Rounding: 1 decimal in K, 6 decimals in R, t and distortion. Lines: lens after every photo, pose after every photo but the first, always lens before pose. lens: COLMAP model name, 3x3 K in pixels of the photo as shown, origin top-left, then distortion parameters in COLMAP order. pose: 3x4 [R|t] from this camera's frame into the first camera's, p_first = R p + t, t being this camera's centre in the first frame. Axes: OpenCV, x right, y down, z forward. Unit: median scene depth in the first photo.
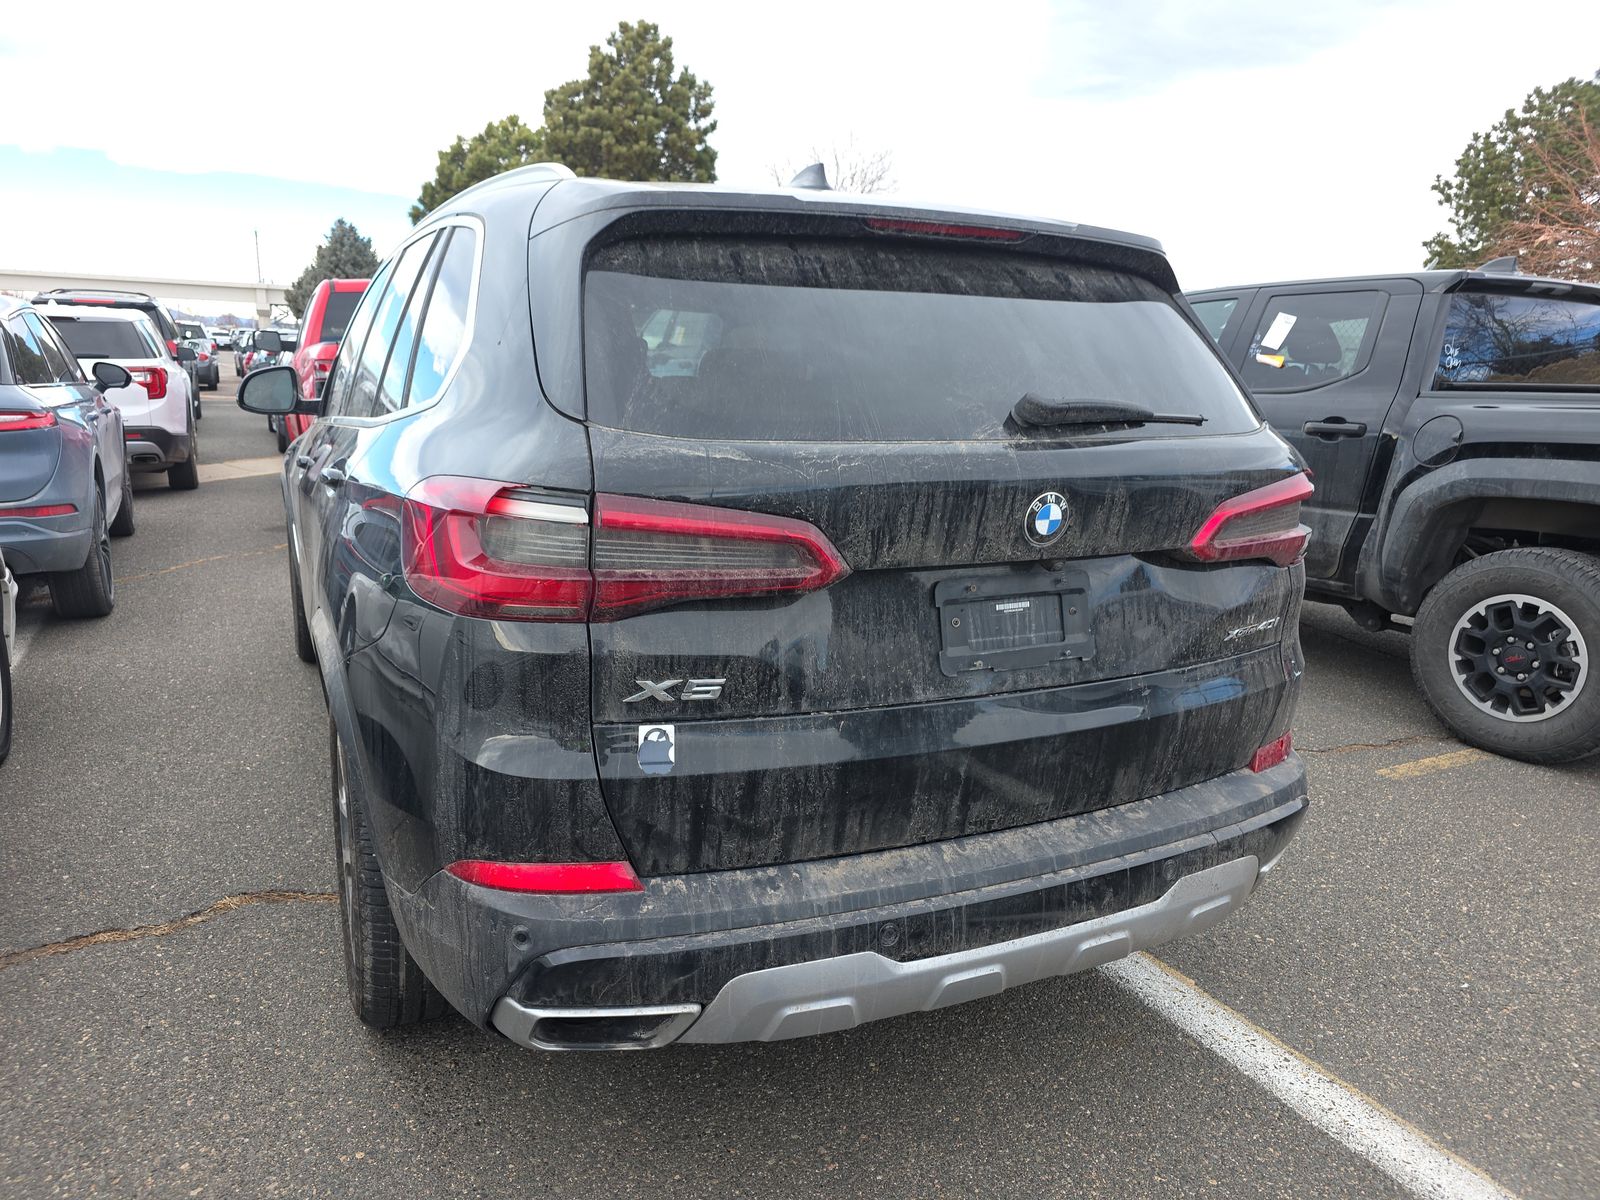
lens RADIAL K [[1098.7, 0, 801.6], [0, 1098.7, 629.0], [0, 0, 1]] dist [0.061923, -0.059003]
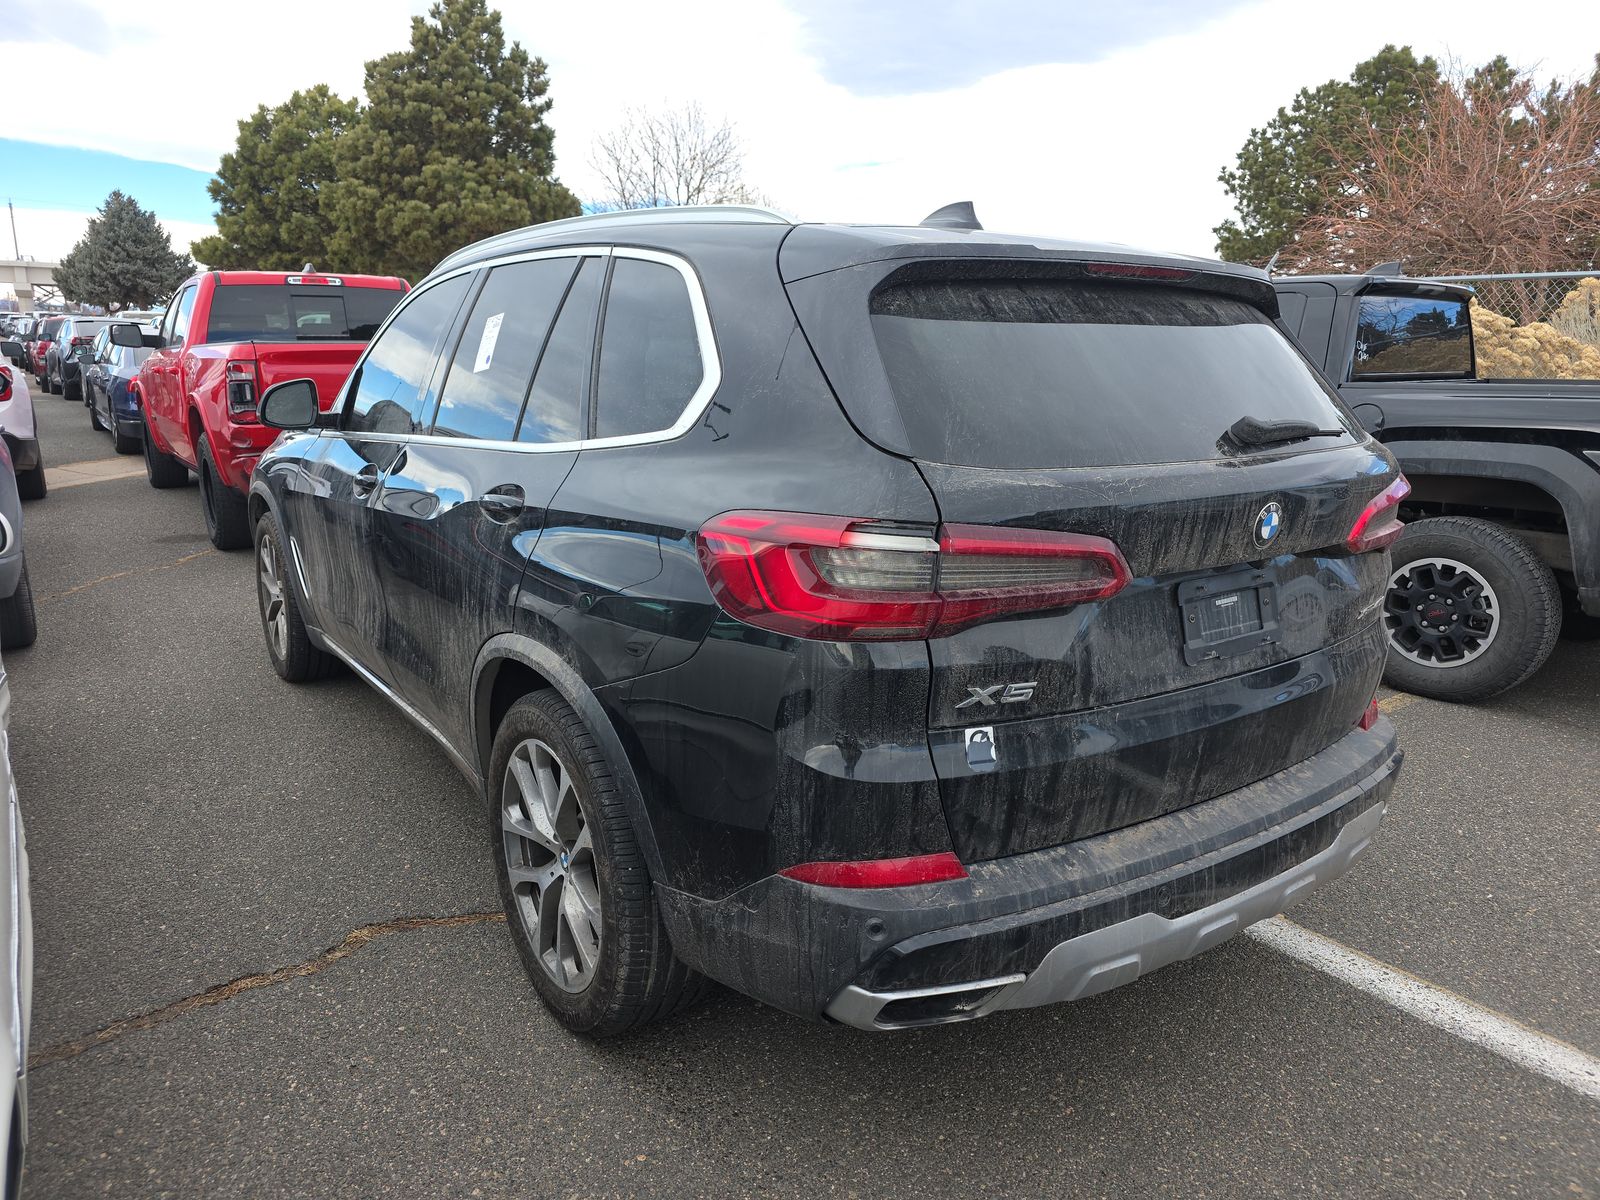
lens RADIAL K [[1121.1, 0, 768.4], [0, 1121.1, 604.7], [0, 0, 1]] dist [0.054755, -0.054383]
pose [[0.983090, -0.052256, 0.175507, -0.471966], [0.052110, 0.998626, 0.005443, -0.047157], [-0.175551, 0.003795, 0.984463, -0.070529]]
